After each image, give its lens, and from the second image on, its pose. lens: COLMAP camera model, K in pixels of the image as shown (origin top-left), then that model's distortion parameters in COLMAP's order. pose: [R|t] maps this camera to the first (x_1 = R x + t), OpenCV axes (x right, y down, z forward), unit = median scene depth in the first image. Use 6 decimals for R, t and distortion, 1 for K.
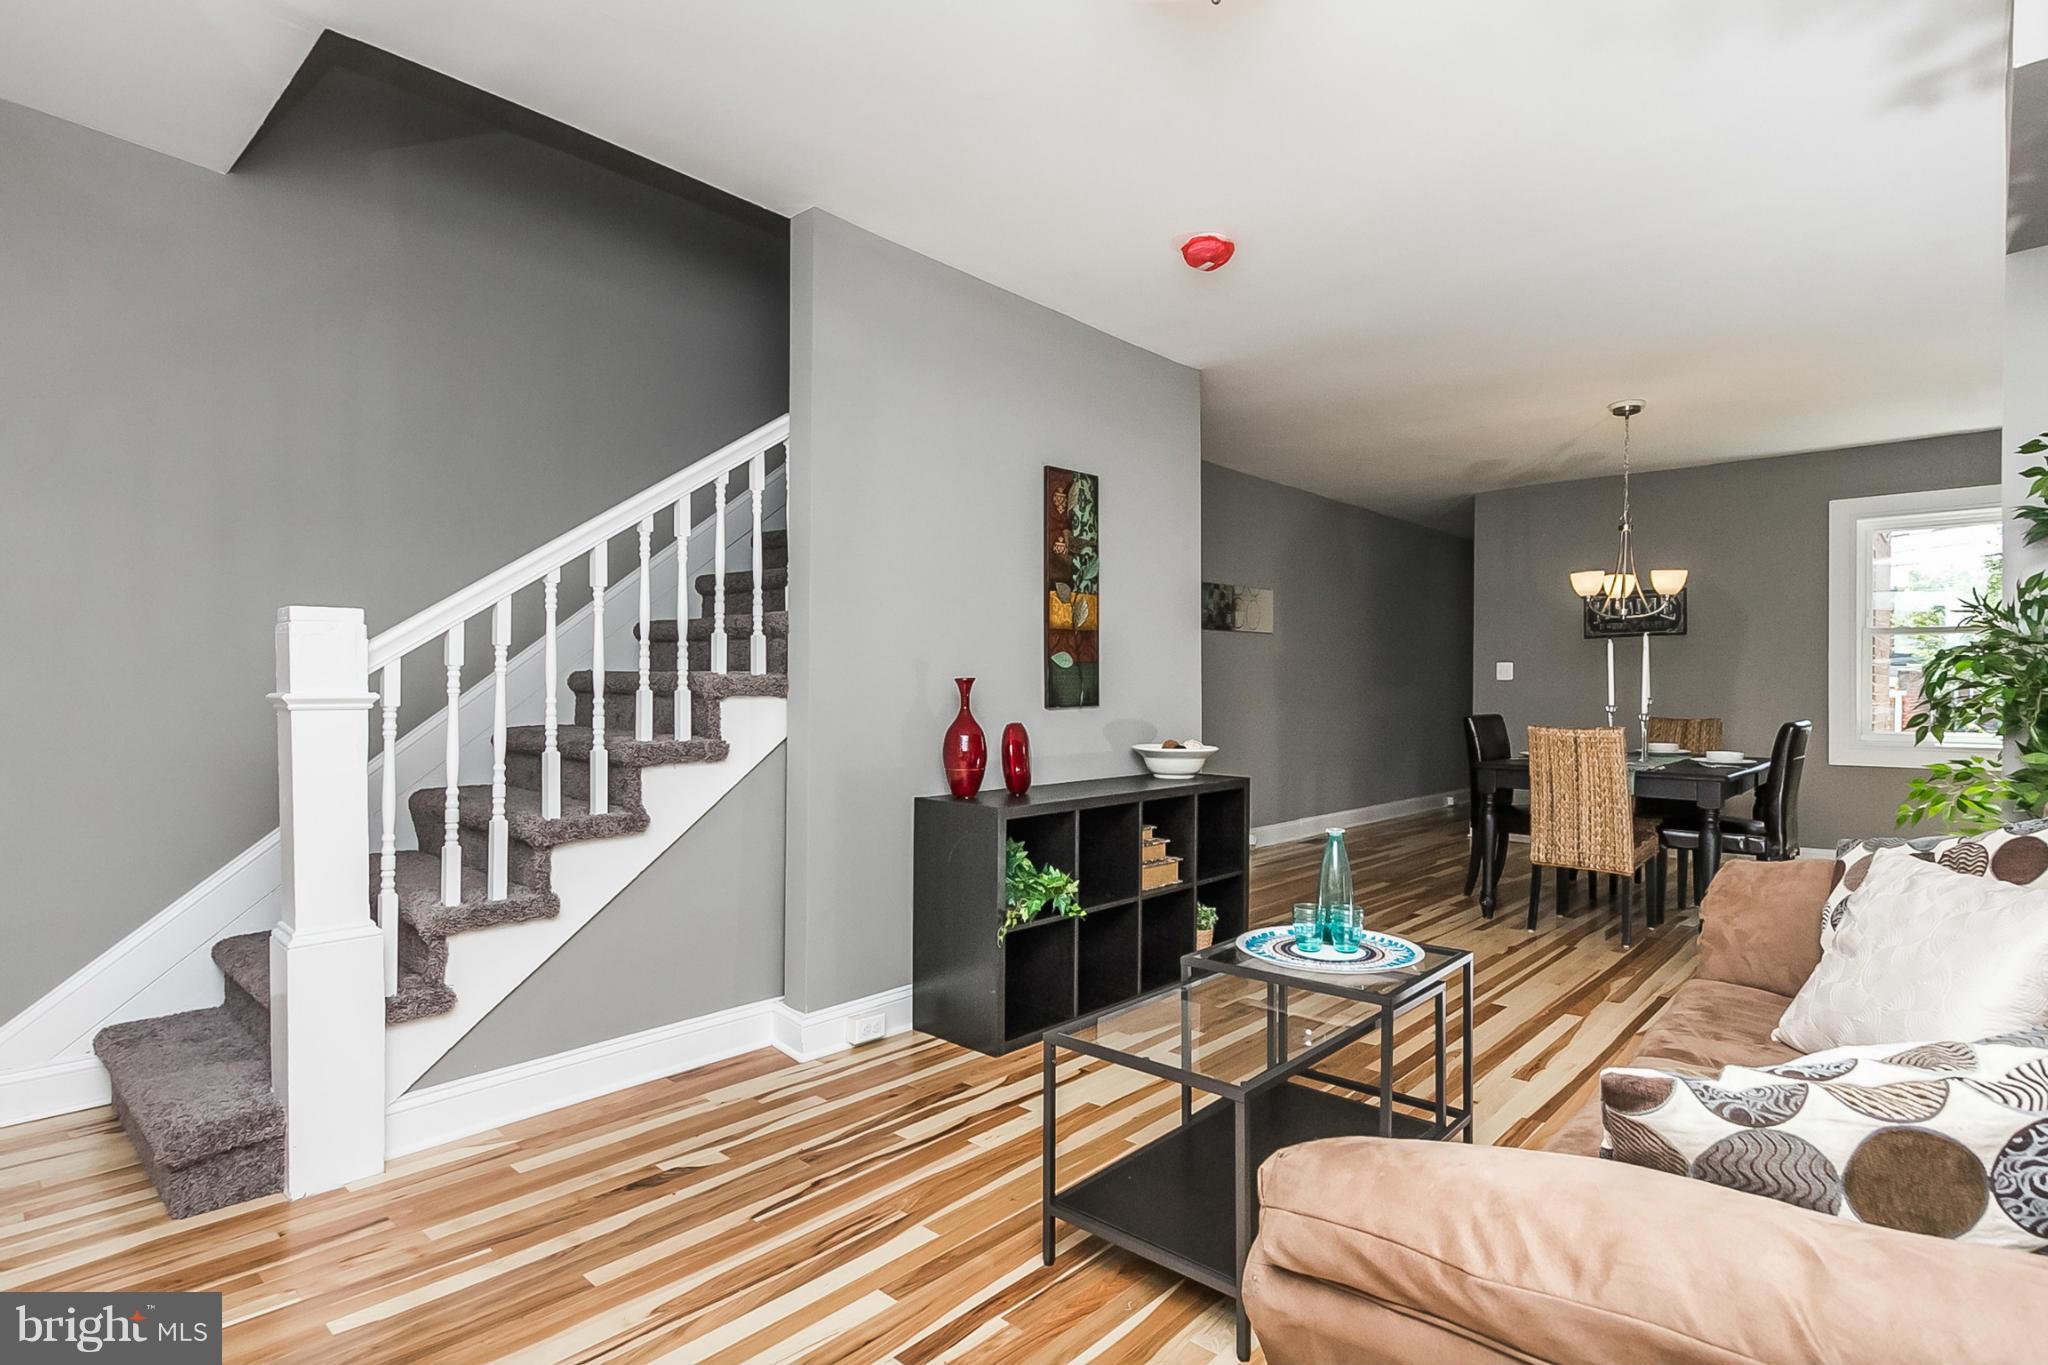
lens RADIAL K [[1068.7, 0, 1038.0], [0, 1068.7, 689.4], [0, 0, 1]] dist [0.015738, -0.000332]
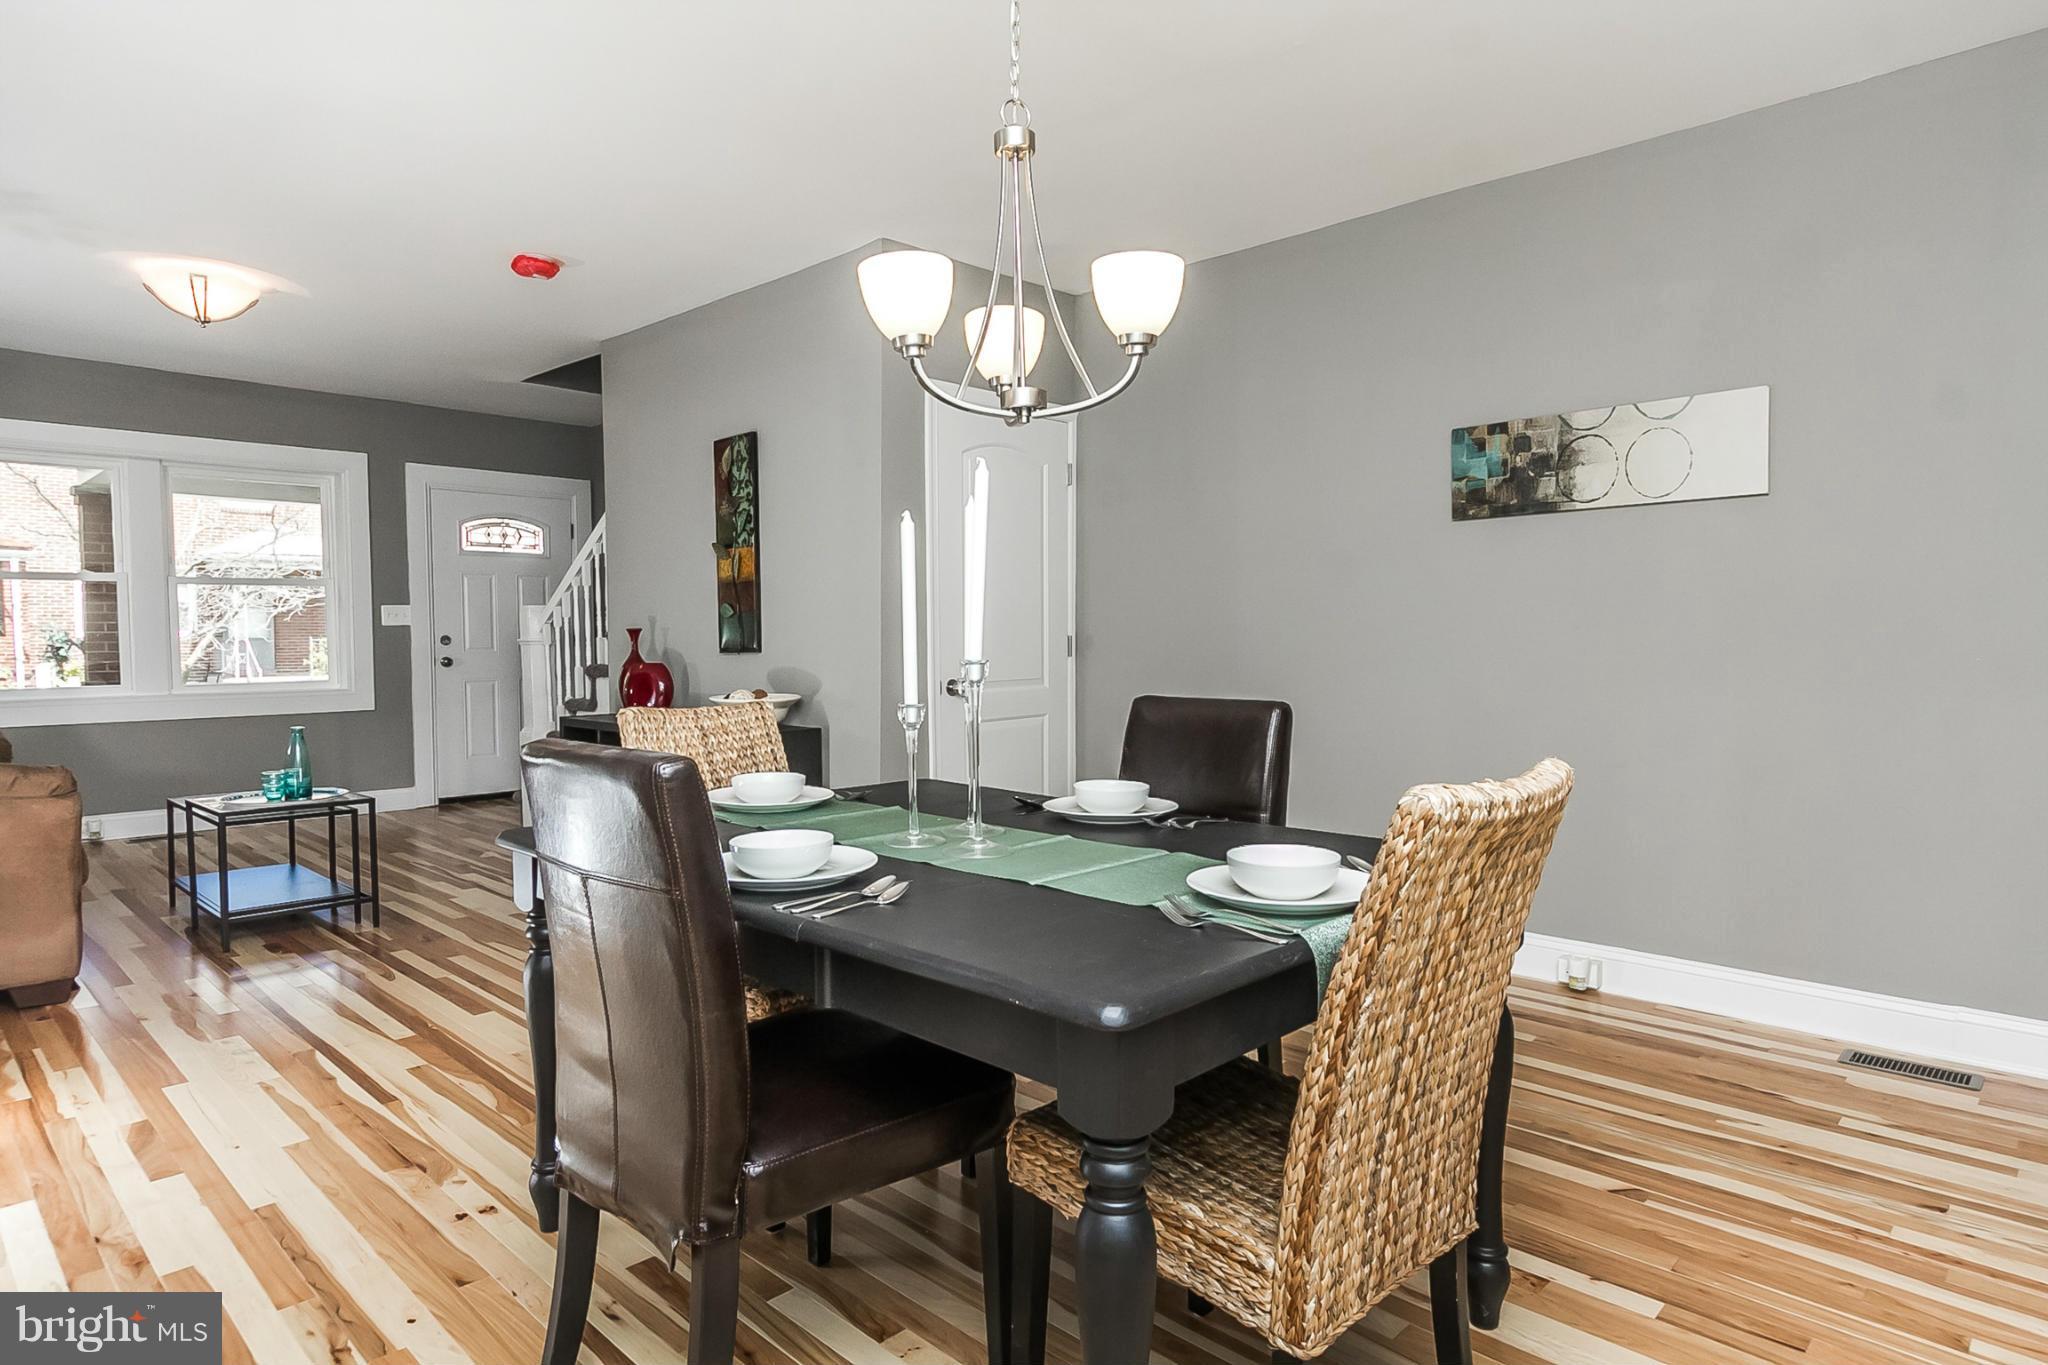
lens RADIAL K [[1150.6, 0, 1024.0], [0, 1150.6, 682.5], [0, 0, 1]] dist [0.015511, -0.002928]
pose [[-0.047228, 0.038114, -0.998157, 1.194798], [-0.000522, 0.999271, 0.038181, 0.001803], [0.998884, 0.002325, -0.047173, 1.344394]]
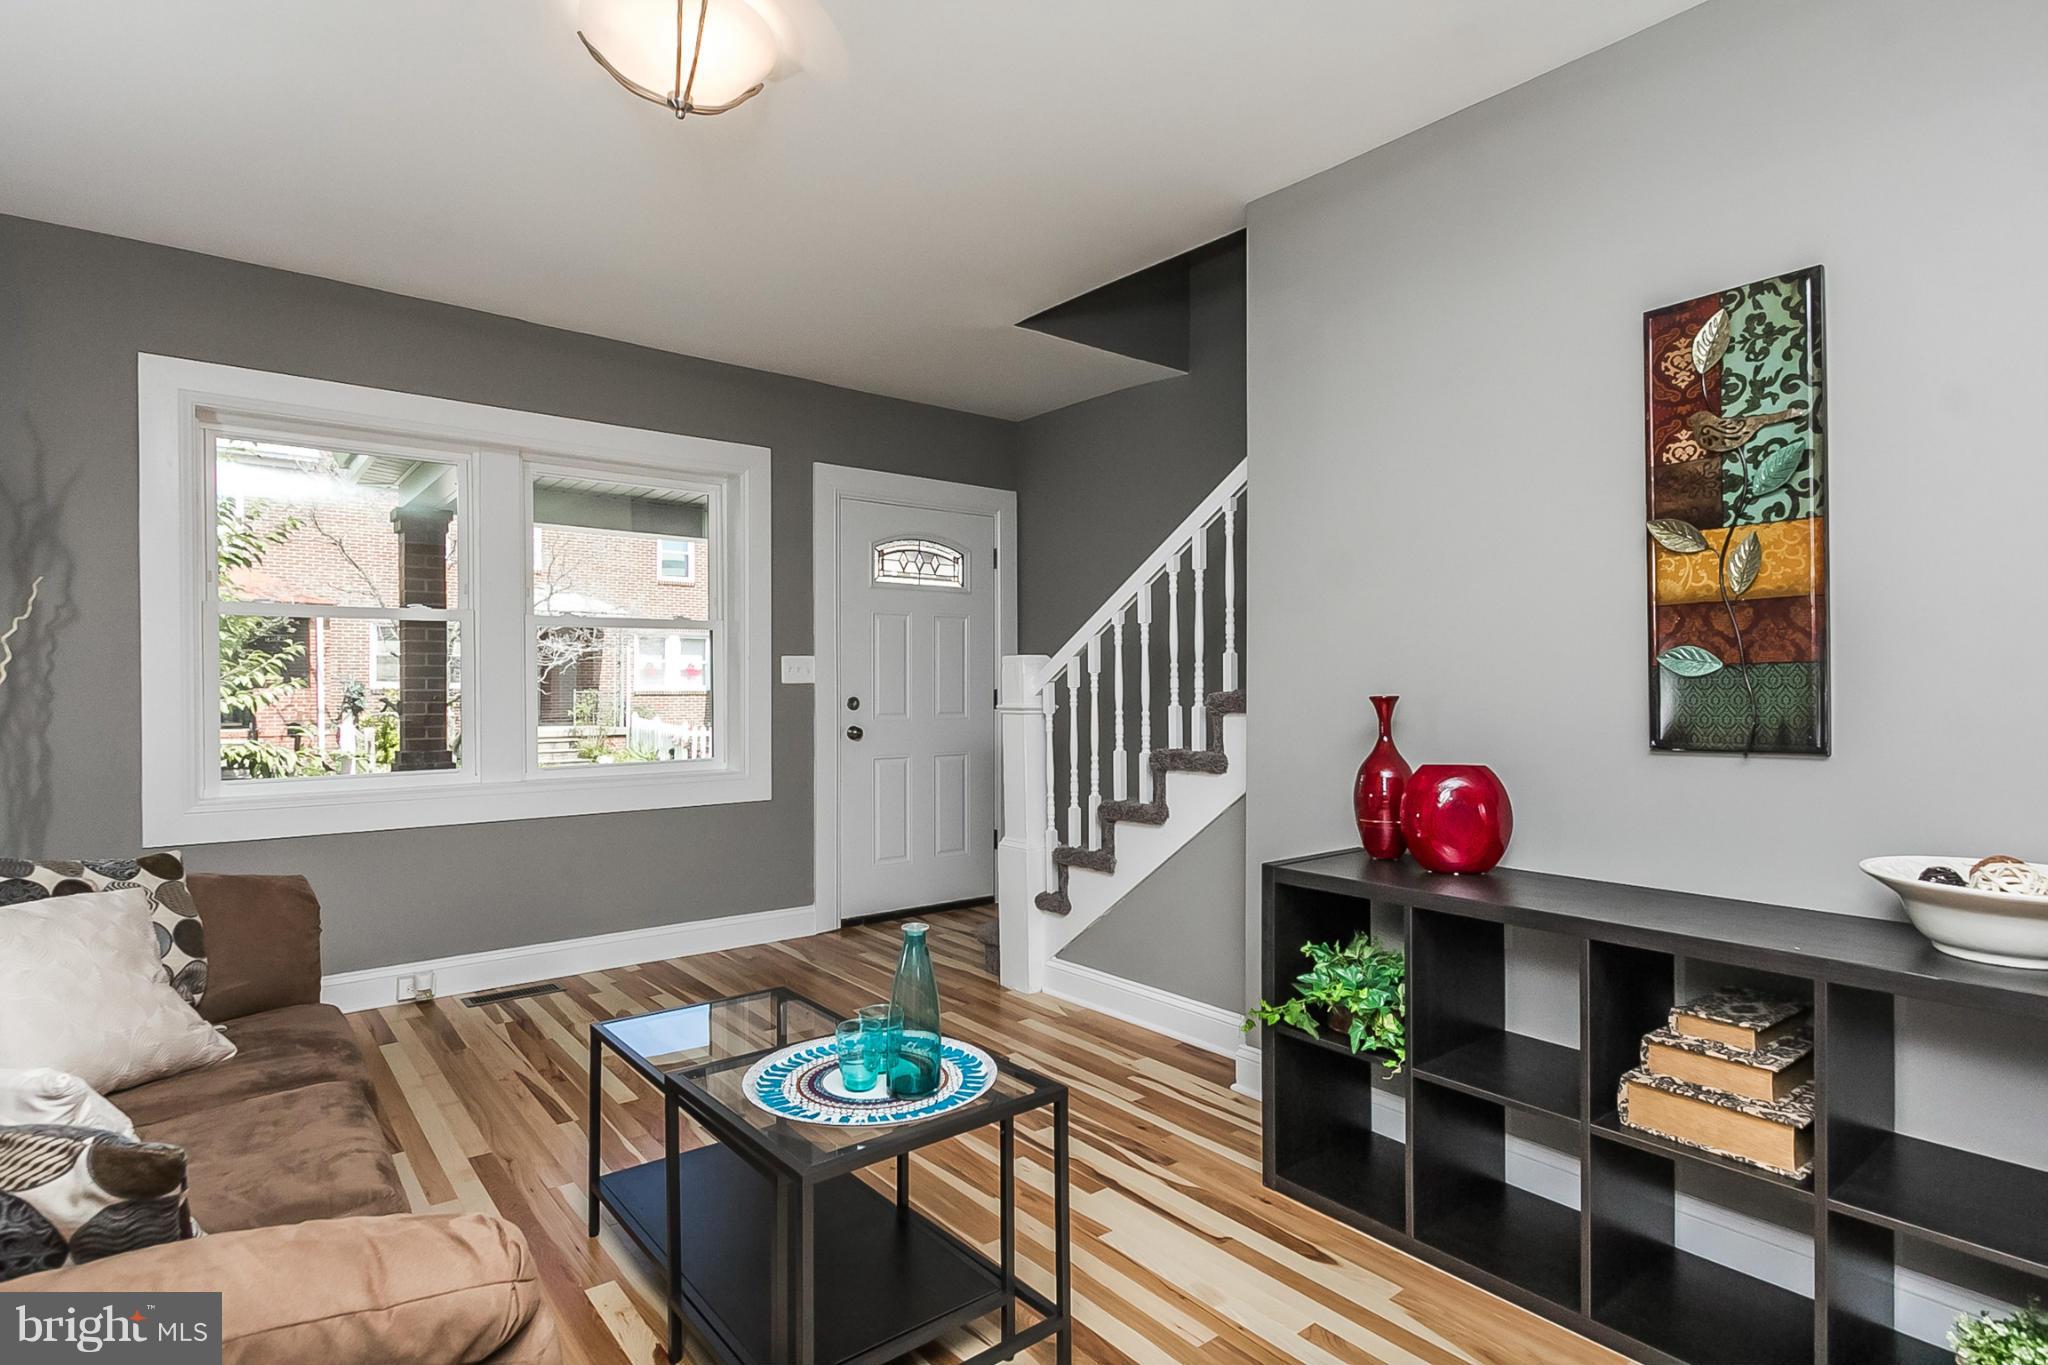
lens RADIAL K [[1068.7, 0, 1038.0], [0, 1068.7, 689.4], [0, 0, 1]] dist [0.015738, -0.000332]
pose [[-0.170744, -0.001051, -0.985315, 0.592835], [-0.003963, 0.999992, -0.000380, -0.011791], [0.985307, 0.003840, -0.170747, 0.759086]]
